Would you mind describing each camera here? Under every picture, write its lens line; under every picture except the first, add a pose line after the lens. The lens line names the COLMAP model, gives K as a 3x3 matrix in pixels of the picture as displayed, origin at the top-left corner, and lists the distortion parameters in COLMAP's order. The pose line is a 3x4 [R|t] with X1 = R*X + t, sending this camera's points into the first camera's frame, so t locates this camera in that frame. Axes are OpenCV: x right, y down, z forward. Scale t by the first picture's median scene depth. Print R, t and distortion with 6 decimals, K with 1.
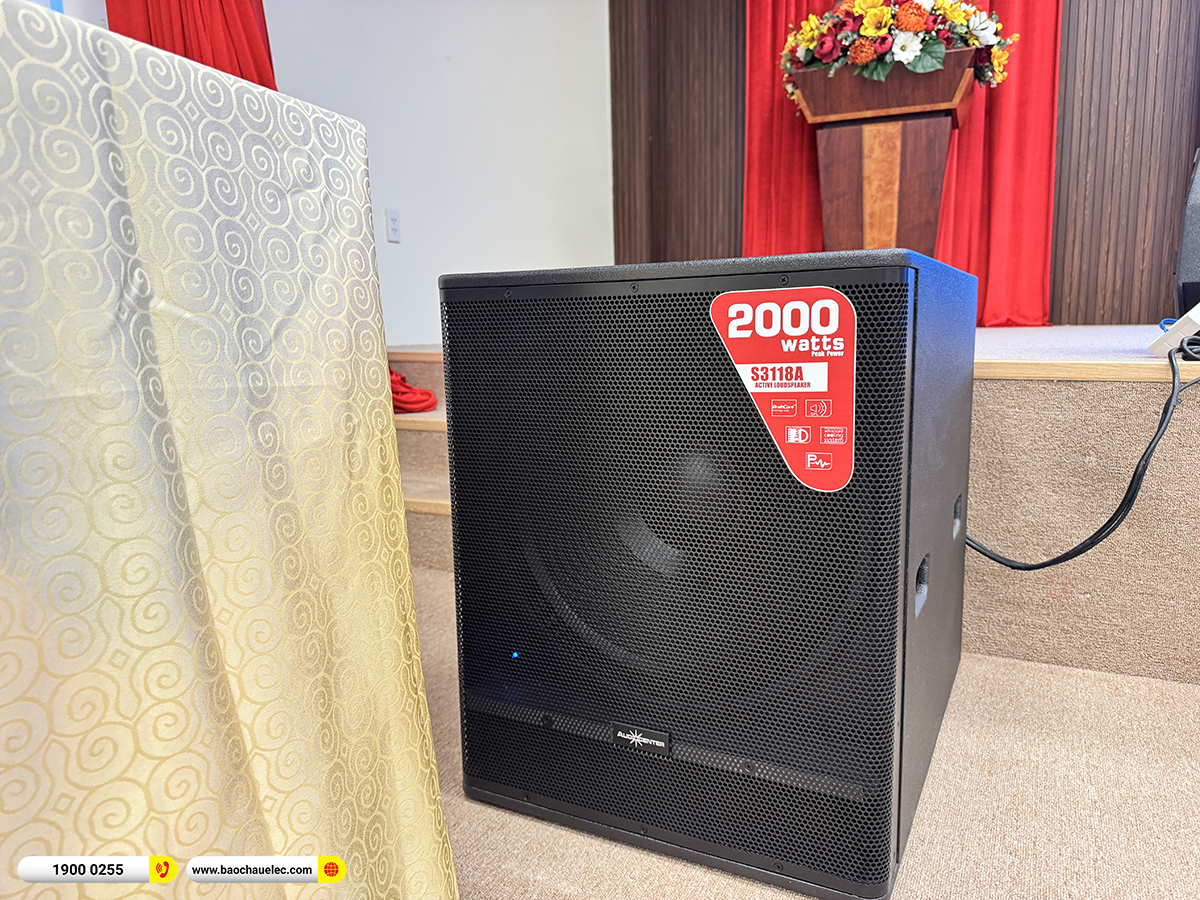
lens RADIAL K [[852.2, 0, 599.4], [0, 852.2, 449.2], [0, 0, 1]] dist [0.003467, -0.021469]
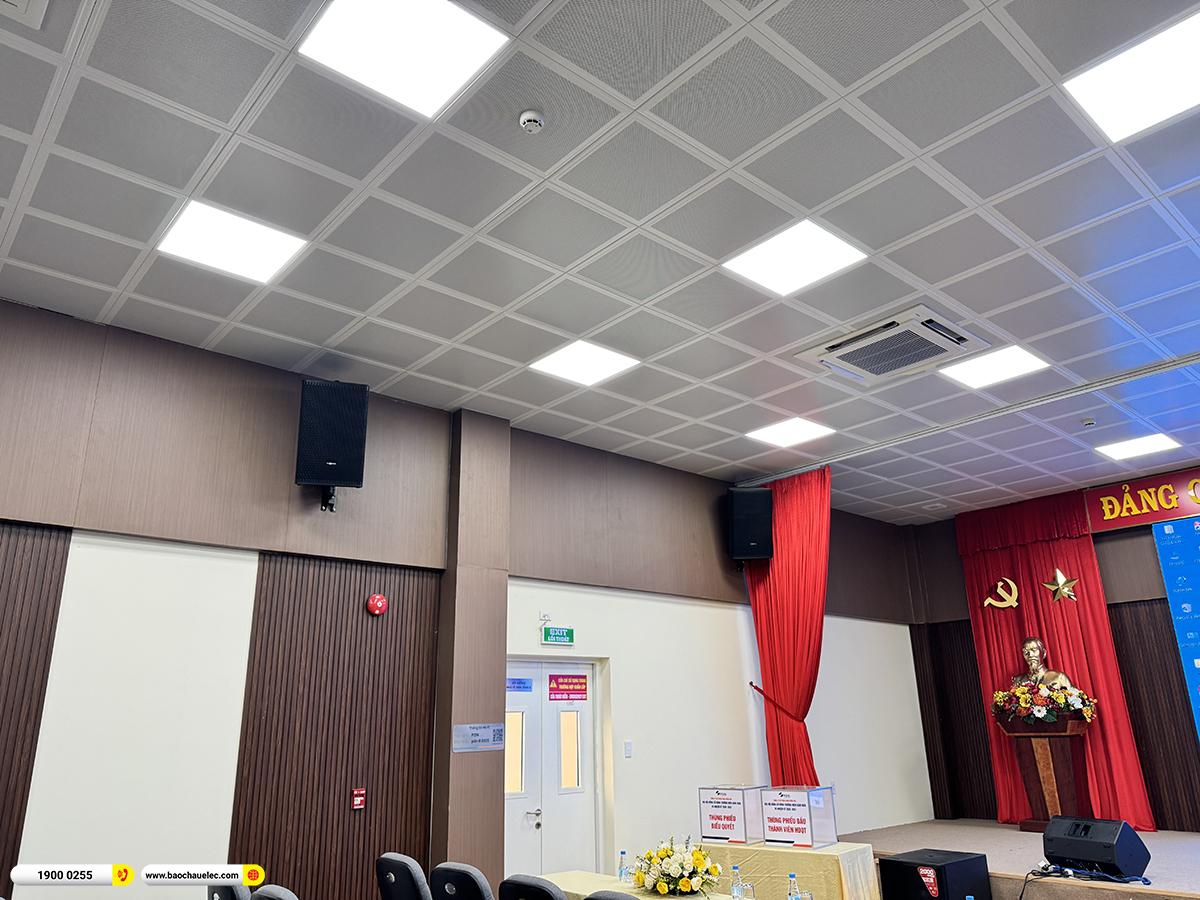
lens RADIAL K [[852.2, 0, 601.6], [0, 852.2, 442.0], [0, 0, 1]] dist [0.003467, -0.021469]
pose [[0.926853, -0.113972, -0.357708, 0.154942], [-0.056766, 0.899306, -0.433620, -0.032479], [0.371109, 0.422207, 0.827055, -1.849370]]
